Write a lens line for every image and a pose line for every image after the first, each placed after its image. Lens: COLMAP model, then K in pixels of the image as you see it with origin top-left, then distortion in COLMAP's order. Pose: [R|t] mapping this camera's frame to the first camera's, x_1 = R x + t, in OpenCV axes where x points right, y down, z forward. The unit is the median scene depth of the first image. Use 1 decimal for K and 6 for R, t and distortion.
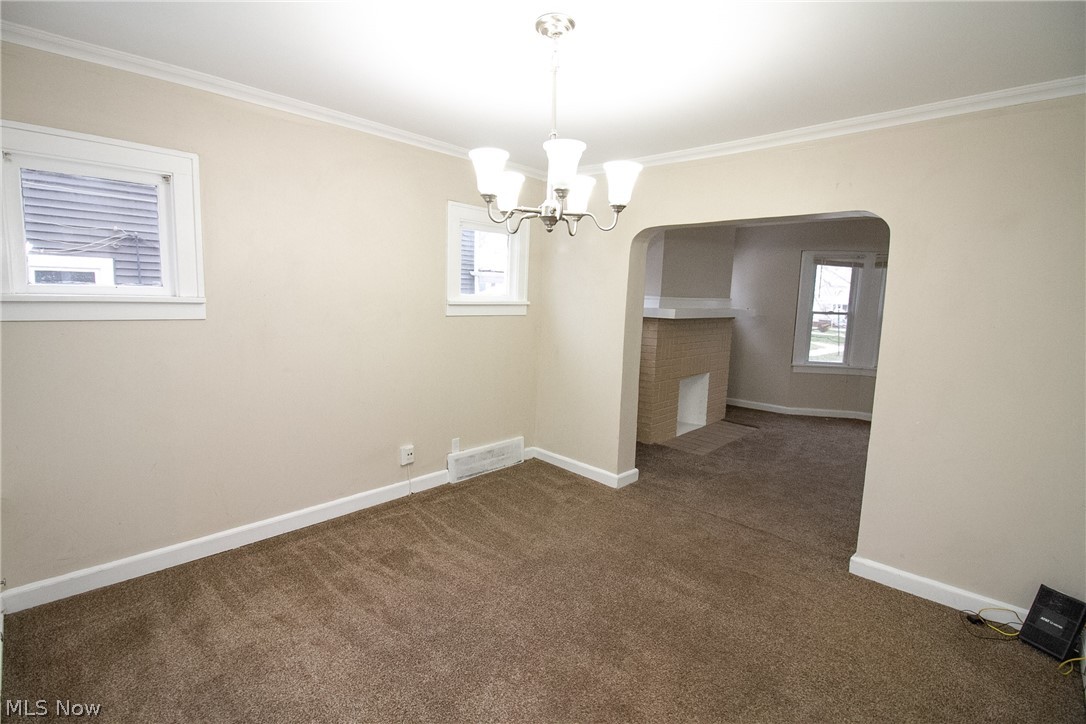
lens RADIAL K [[498.1, 0, 543.1], [0, 498.1, 361.3], [0, 0, 1]] dist [-0.008923, -0.009304]
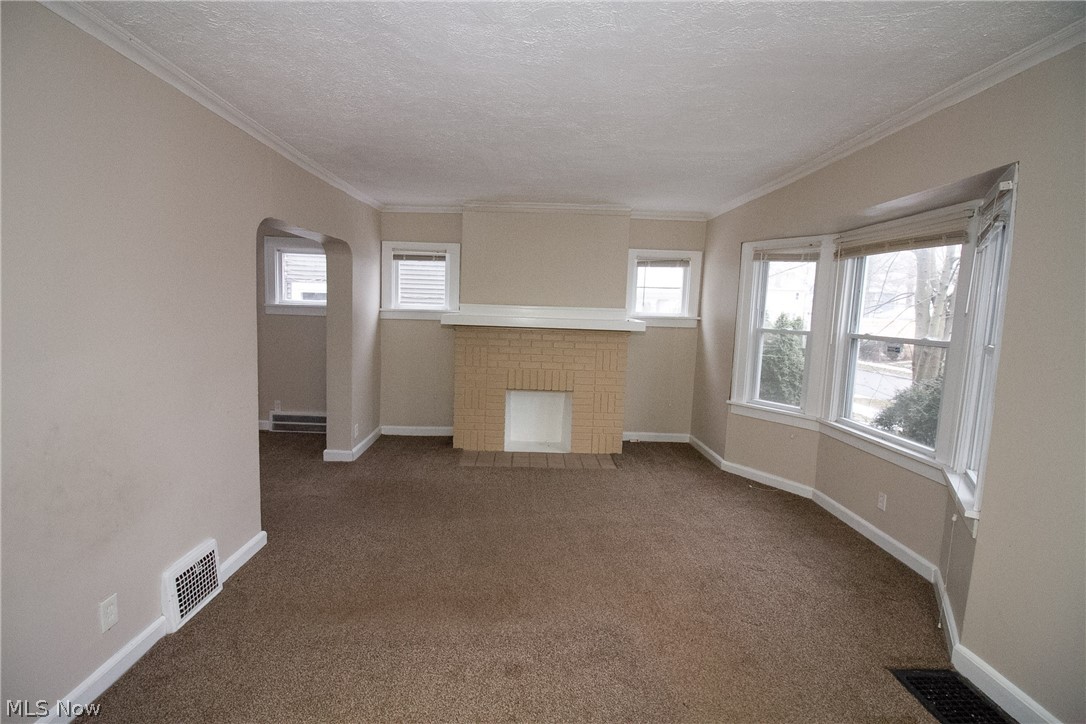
lens RADIAL K [[498.1, 0, 540.0], [0, 498.1, 363.2], [0, 0, 1]] dist [-0.008923, -0.009304]
pose [[0.697314, 0.072503, -0.713090, 0.853443], [-0.105406, 0.994427, -0.001966, -0.019743], [0.708973, 0.076535, 0.701070, 0.311088]]
